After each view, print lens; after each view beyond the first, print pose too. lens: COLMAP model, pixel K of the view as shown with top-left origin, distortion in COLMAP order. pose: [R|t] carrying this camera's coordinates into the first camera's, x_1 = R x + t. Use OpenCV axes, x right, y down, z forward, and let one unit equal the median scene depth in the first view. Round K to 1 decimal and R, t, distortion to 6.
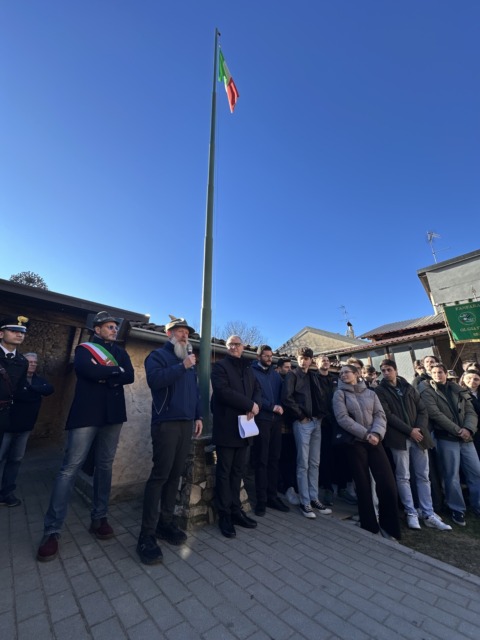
lens RADIAL K [[256.7, 0, 240.0], [0, 256.7, 320.9], [0, 0, 1]] dist [-0.001160, 0.000294]
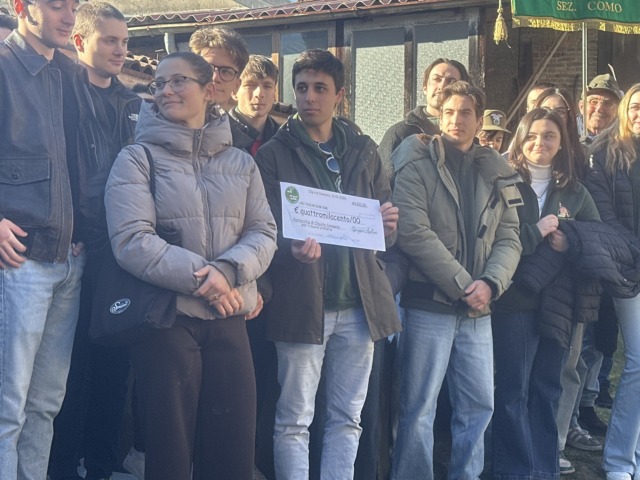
lens RADIAL K [[1062.5, 0, 319.6], [0, 1062.5, 239.8], [0, 0, 1]] dist [0.351797, 0.000000]
pose [[0.861846, 0.019191, 0.506807, -0.019488], [-0.198010, 0.932709, 0.301406, -0.011916], [-0.466919, -0.360119, 0.807652, -0.015442]]
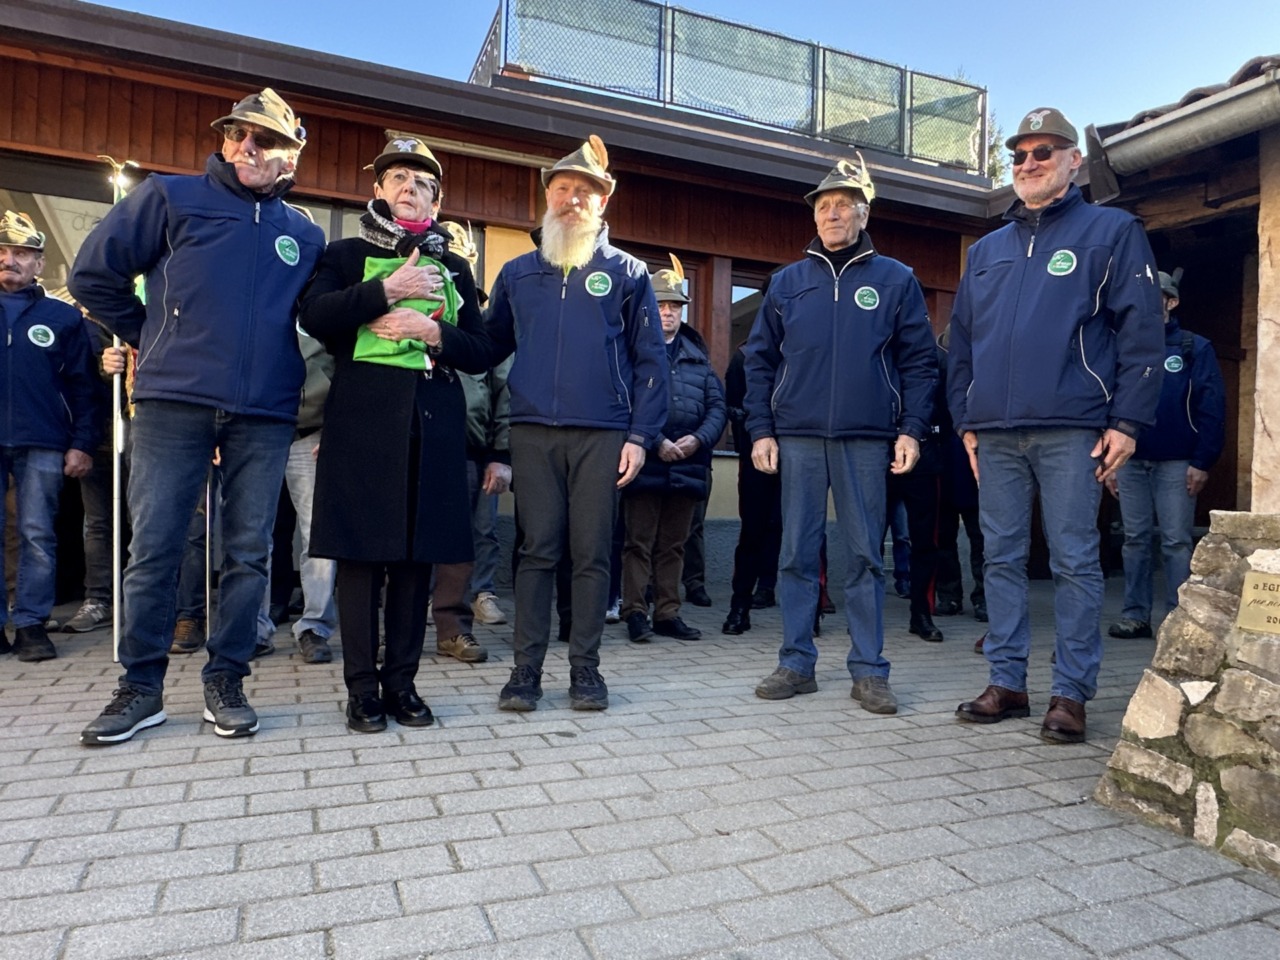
lens RADIAL K [[884.8, 0, 640.6], [0, 884.8, 481.9], [0, 0, 1]] dist [-0.000212, -0.000229]
pose [[-0.311340, -0.021039, -0.950066, 0.205596], [0.272926, 0.955656, -0.110601, 0.109515], [0.910263, -0.293733, -0.291792, 0.221546]]
